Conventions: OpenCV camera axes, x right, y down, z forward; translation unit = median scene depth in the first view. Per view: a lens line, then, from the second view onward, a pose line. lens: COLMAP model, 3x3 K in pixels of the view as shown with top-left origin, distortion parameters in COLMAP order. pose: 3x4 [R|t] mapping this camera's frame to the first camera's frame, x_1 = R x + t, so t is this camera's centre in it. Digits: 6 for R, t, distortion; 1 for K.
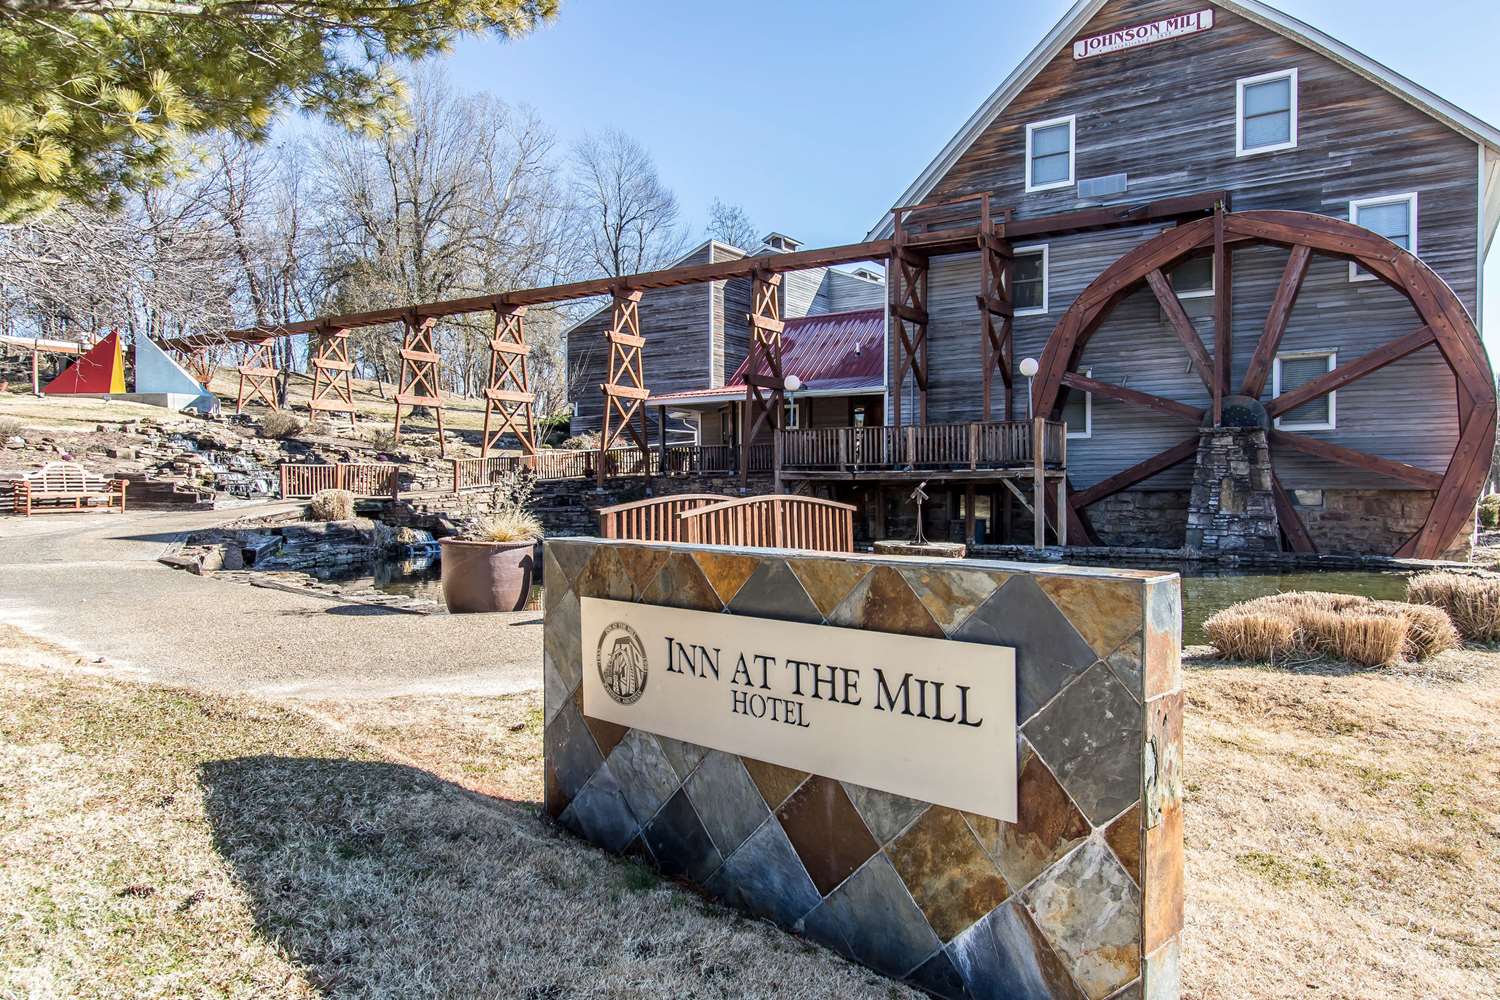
lens RADIAL K [[1001.7, 0, 753.1], [0, 1001.7, 495.2], [0, 0, 1]] dist [0.002310, -0.002025]
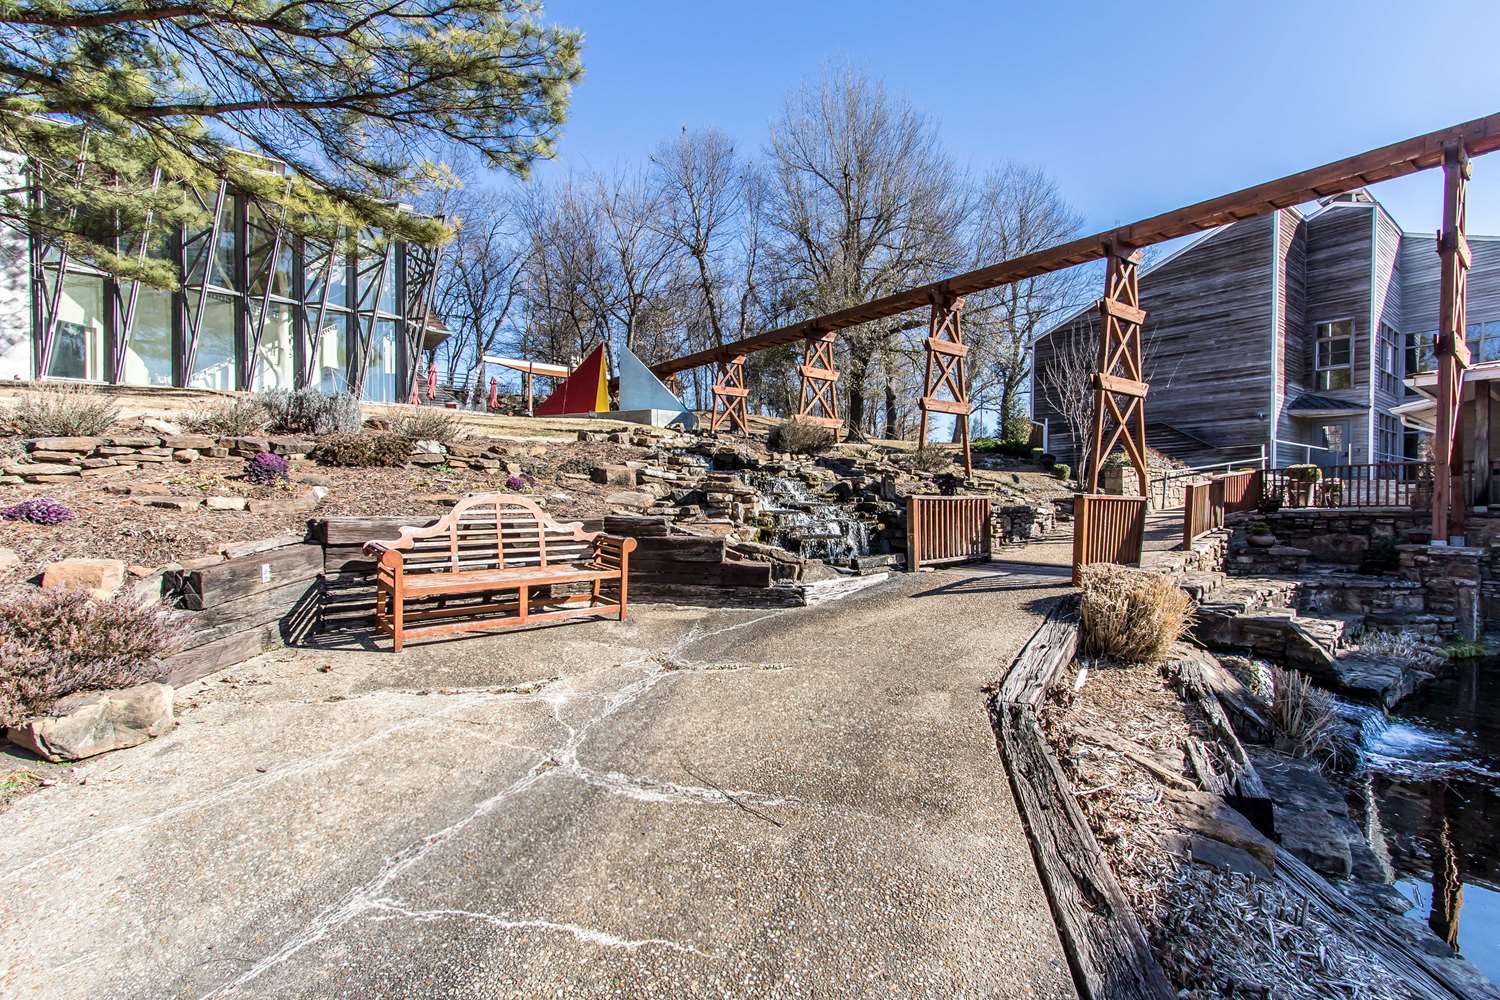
lens RADIAL K [[705.3, 0, 748.9], [0, 705.3, 507.7], [0, 0, 1]] dist [-0.001637, -0.000375]
pose [[0.937852, 0.010115, -0.346888, -0.430551], [-0.009744, 0.999949, 0.002816, -0.025947], [0.346898, 0.000739, 0.937903, 0.669369]]
